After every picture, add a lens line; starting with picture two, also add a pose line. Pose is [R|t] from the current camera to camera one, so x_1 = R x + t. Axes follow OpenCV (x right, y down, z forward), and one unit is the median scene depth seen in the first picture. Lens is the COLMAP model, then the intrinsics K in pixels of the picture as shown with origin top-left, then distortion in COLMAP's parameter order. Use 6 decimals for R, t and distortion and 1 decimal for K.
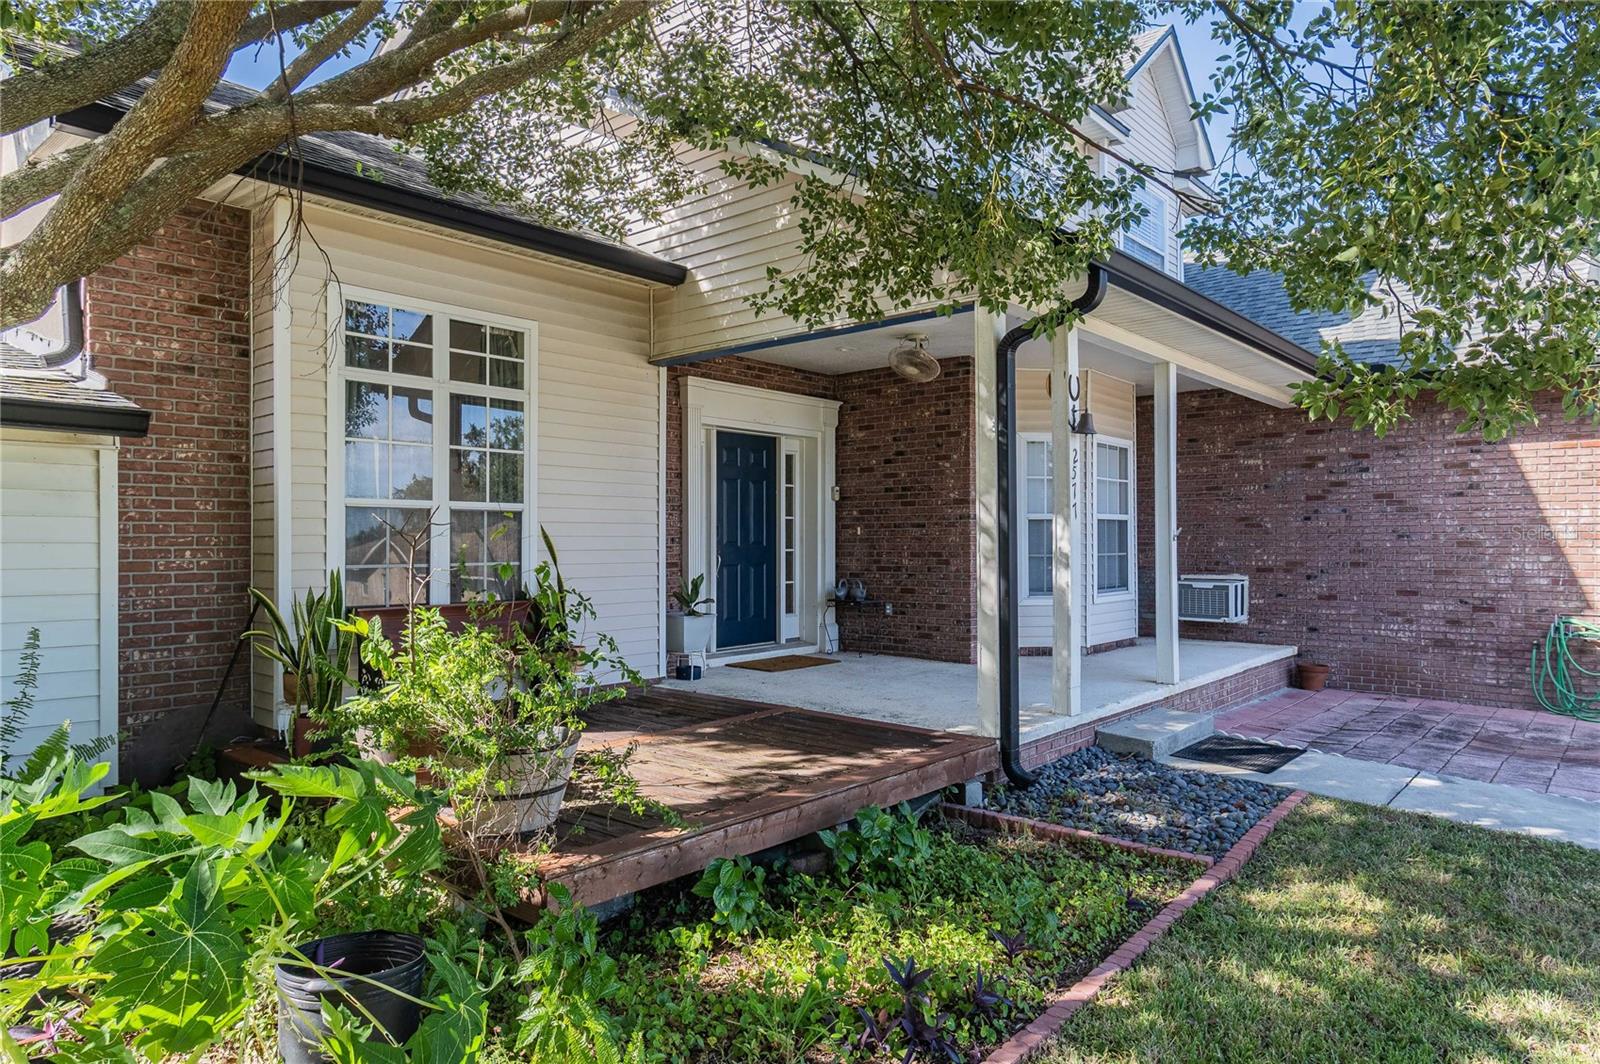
lens RADIAL K [[998.2, 0, 812.6], [0, 998.2, 538.0], [0, 0, 1]] dist [-0.017553, 0.003751]
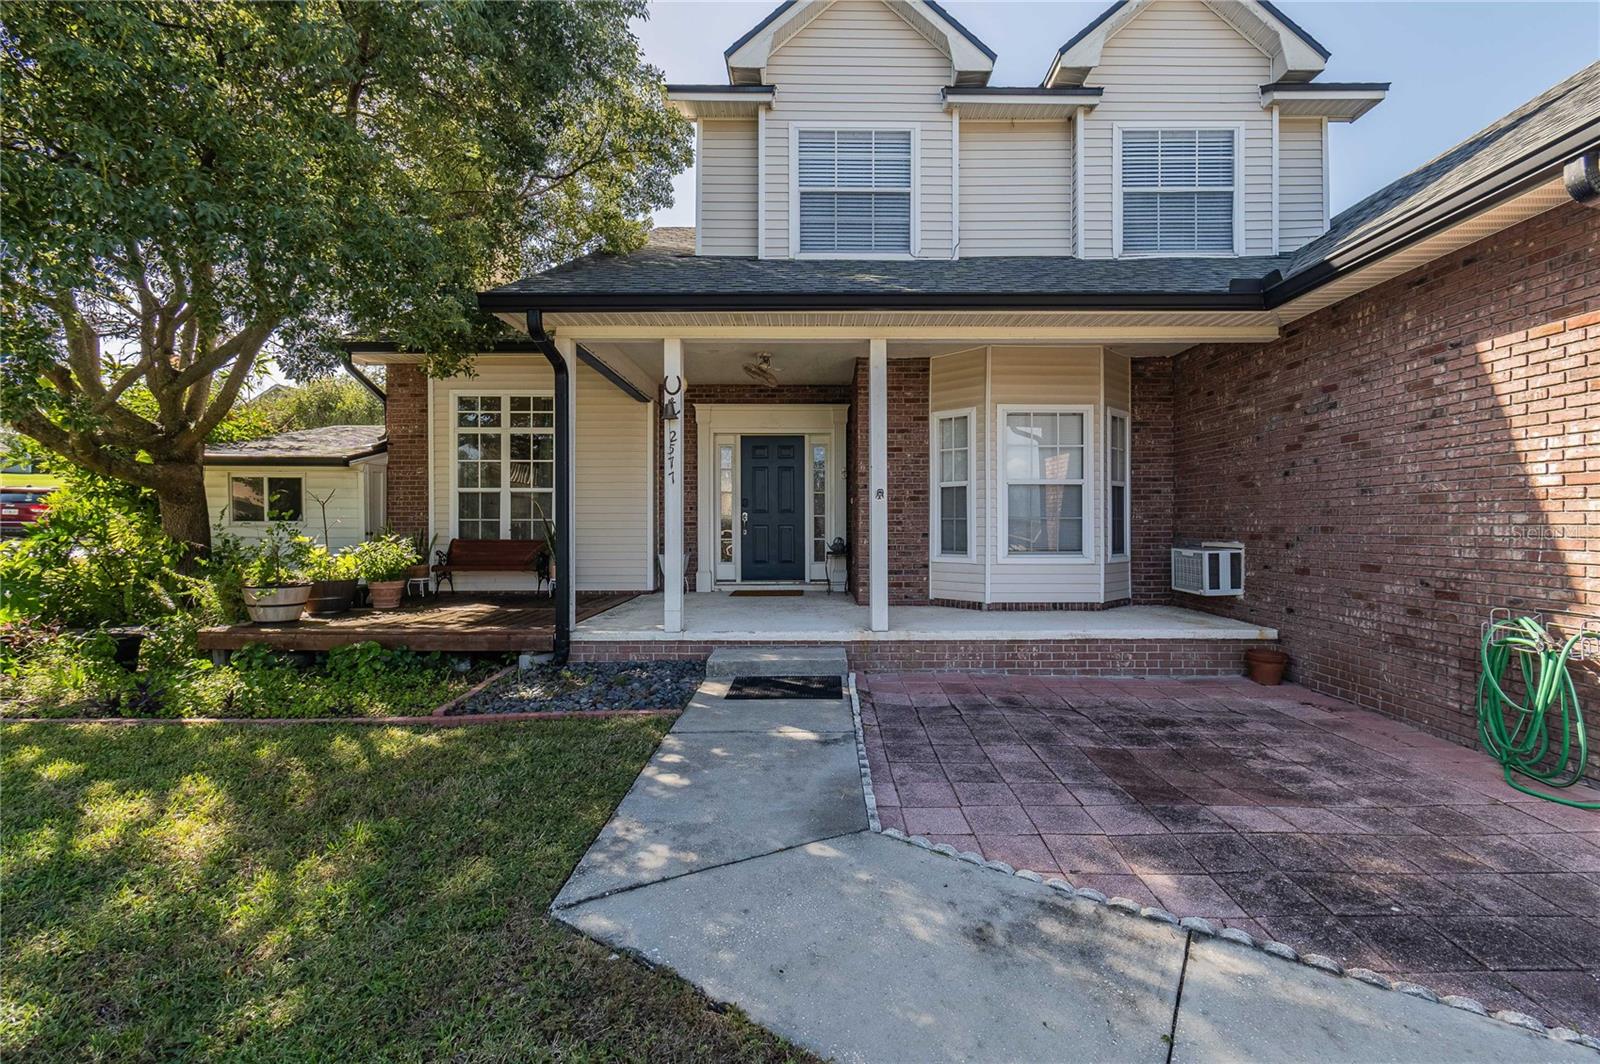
lens RADIAL K [[720.8, 0, 802.7], [0, 720.8, 529.0], [0, 0, 1]] dist [0.002290, -0.004278]
pose [[0.643456, 0.006789, -0.765453, 0.759316], [0.001153, 0.999951, 0.009838, 0.021349], [0.765482, -0.007213, 0.643417, 0.348616]]
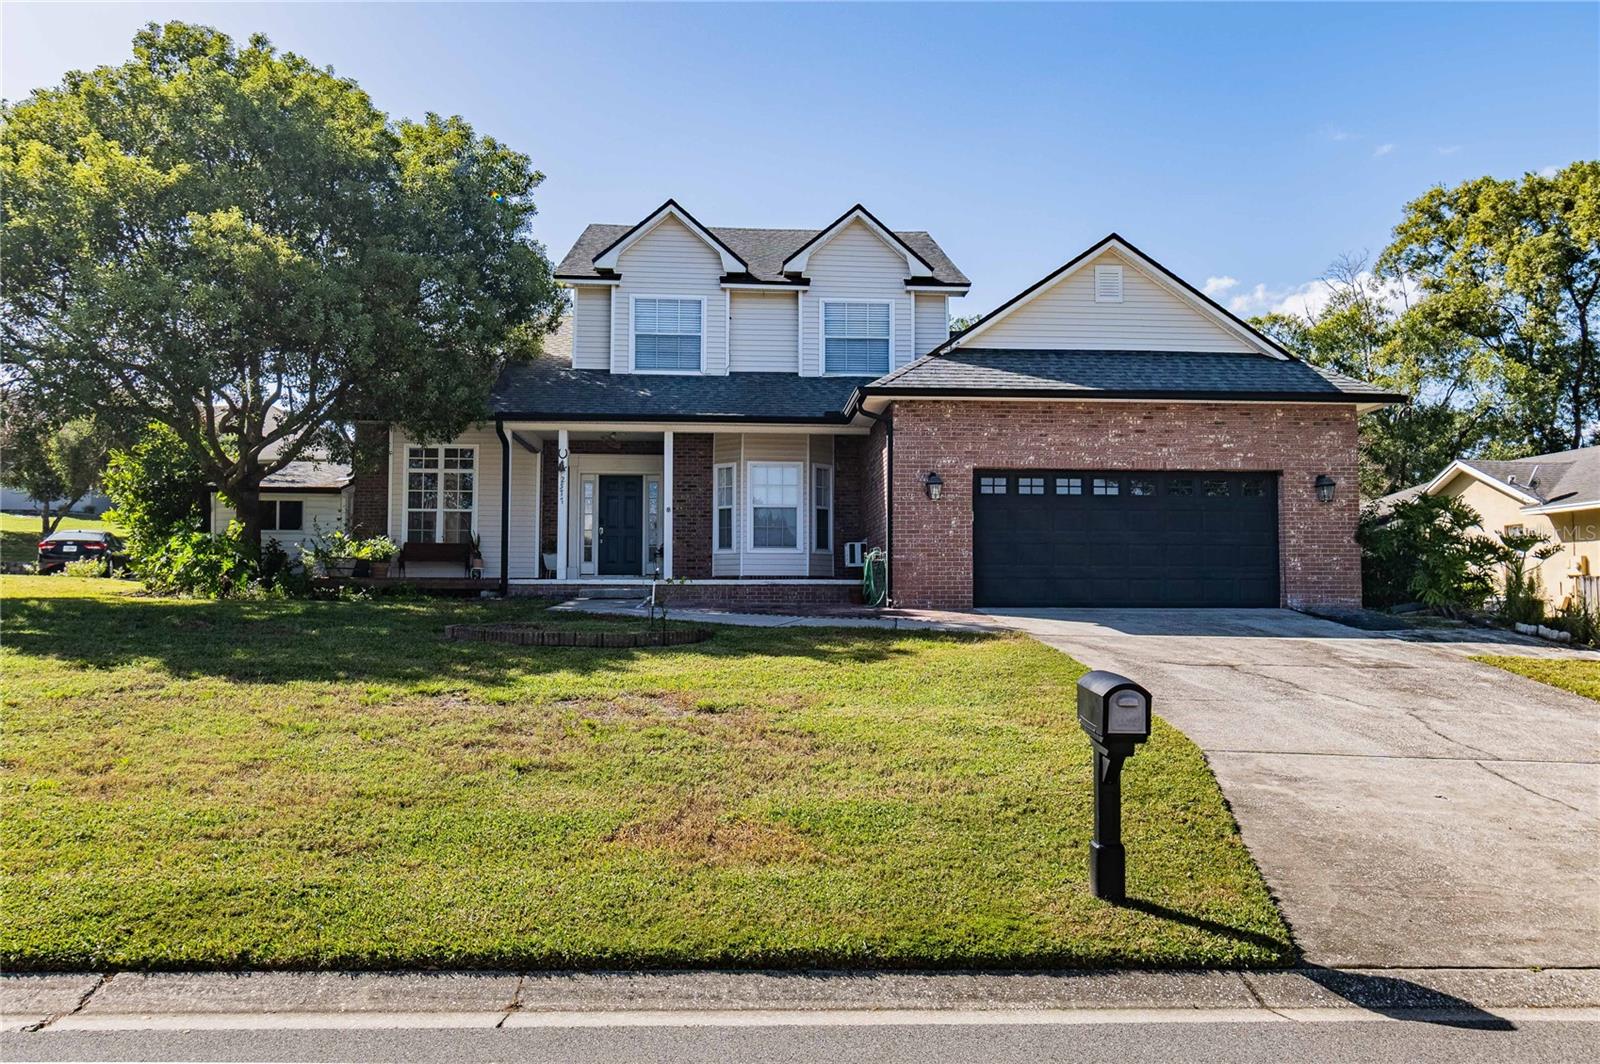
lens RADIAL K [[1234.7, 0, 797.4], [0, 1234.7, 534.7], [0, 0, 1]] dist [-0.027888, 0.001284]
pose [[0.693664, -0.034023, -0.719495, 2.049949], [-0.002108, 0.998784, -0.049261, 0.148591], [0.720295, 0.035687, 0.692749, -0.537675]]
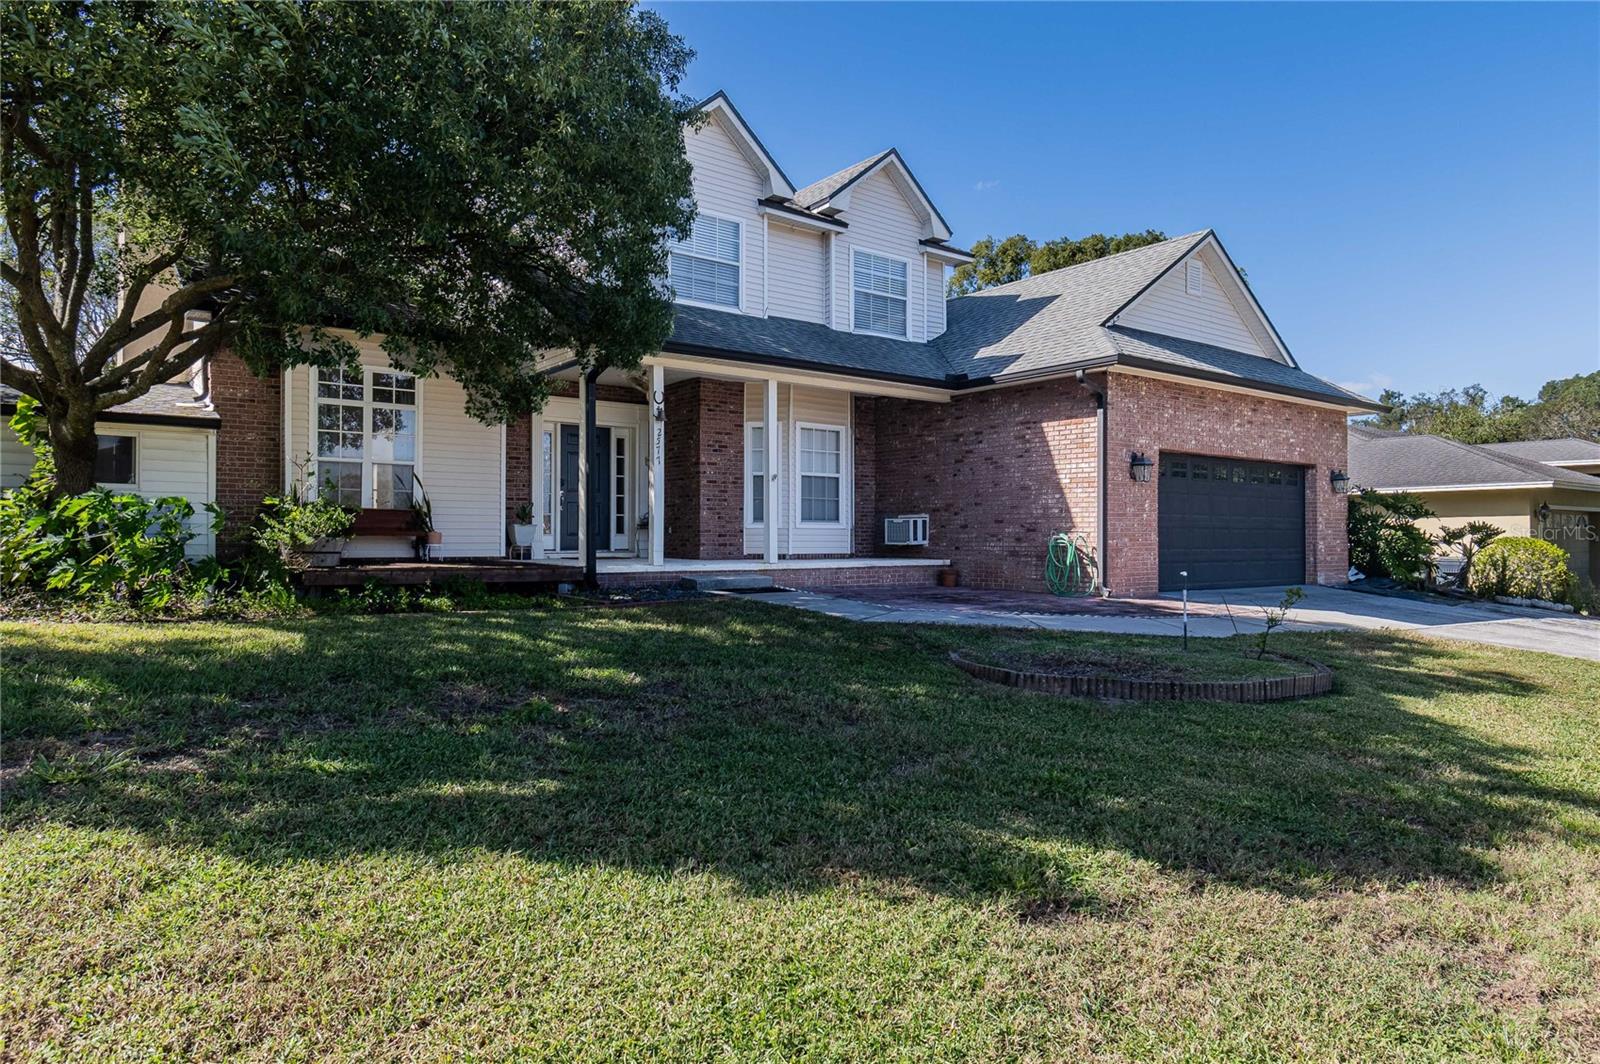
lens RADIAL K [[998.2, 0, 824.5], [0, 998.2, 531.9], [0, 0, 1]] dist [-0.017553, 0.003751]
pose [[0.980751, 0.002212, -0.195251, 0.655997], [-0.003081, 0.999987, -0.004144, 0.080681], [0.195239, 0.004666, 0.980745, -0.578725]]
